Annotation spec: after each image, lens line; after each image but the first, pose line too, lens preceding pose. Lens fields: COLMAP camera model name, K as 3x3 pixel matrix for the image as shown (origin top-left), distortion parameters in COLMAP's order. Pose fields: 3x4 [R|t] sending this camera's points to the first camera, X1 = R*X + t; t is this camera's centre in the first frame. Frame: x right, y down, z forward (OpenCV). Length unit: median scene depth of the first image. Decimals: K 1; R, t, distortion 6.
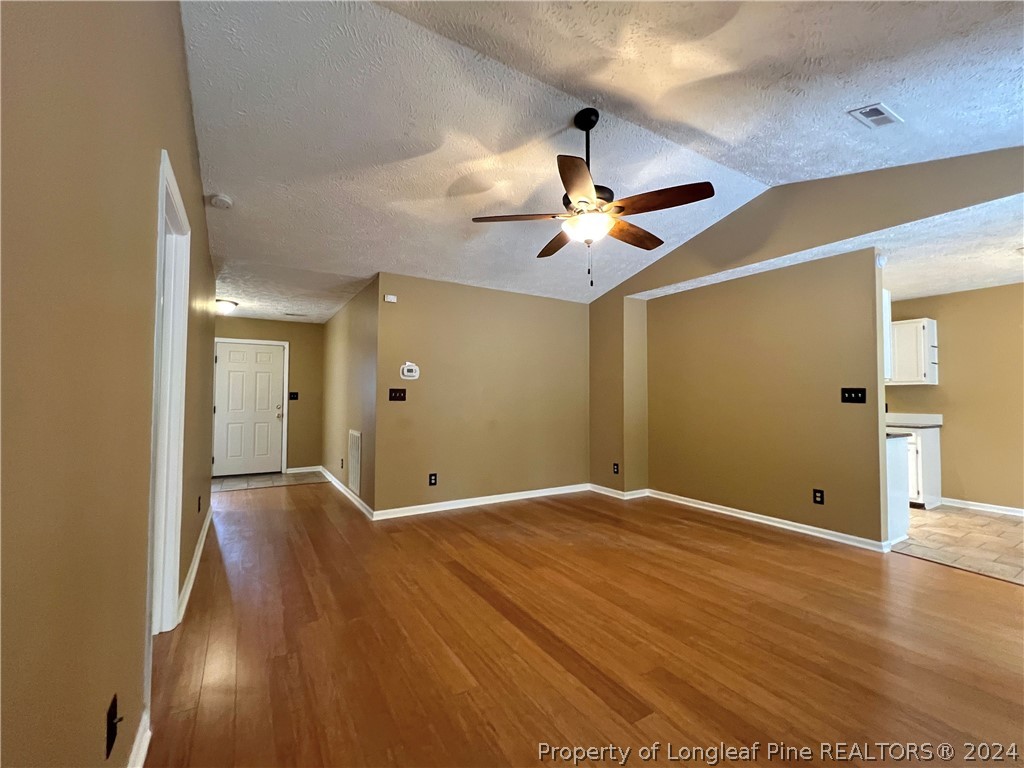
lens RADIAL K [[436.6, 0, 508.2], [0, 436.6, 381.8], [0, 0, 1]] dist [-0.001299, -0.000011]
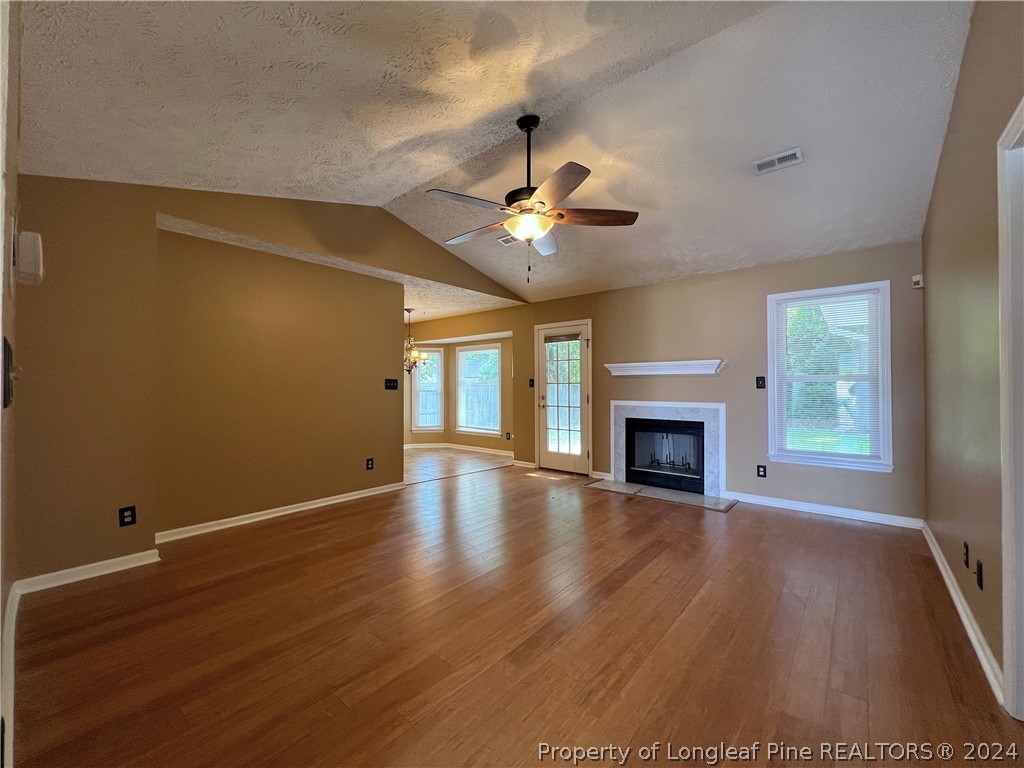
lens RADIAL K [[415.6, 0, 512.0], [0, 415.6, 384.0], [0, 0, 1]] dist [-0.001749, -0.000049]
pose [[-0.324738, 0.002351, 0.945801, -0.581263], [-0.031381, 0.999420, -0.013258, 0.034438], [-0.945283, -0.033986, -0.324476, 1.034807]]
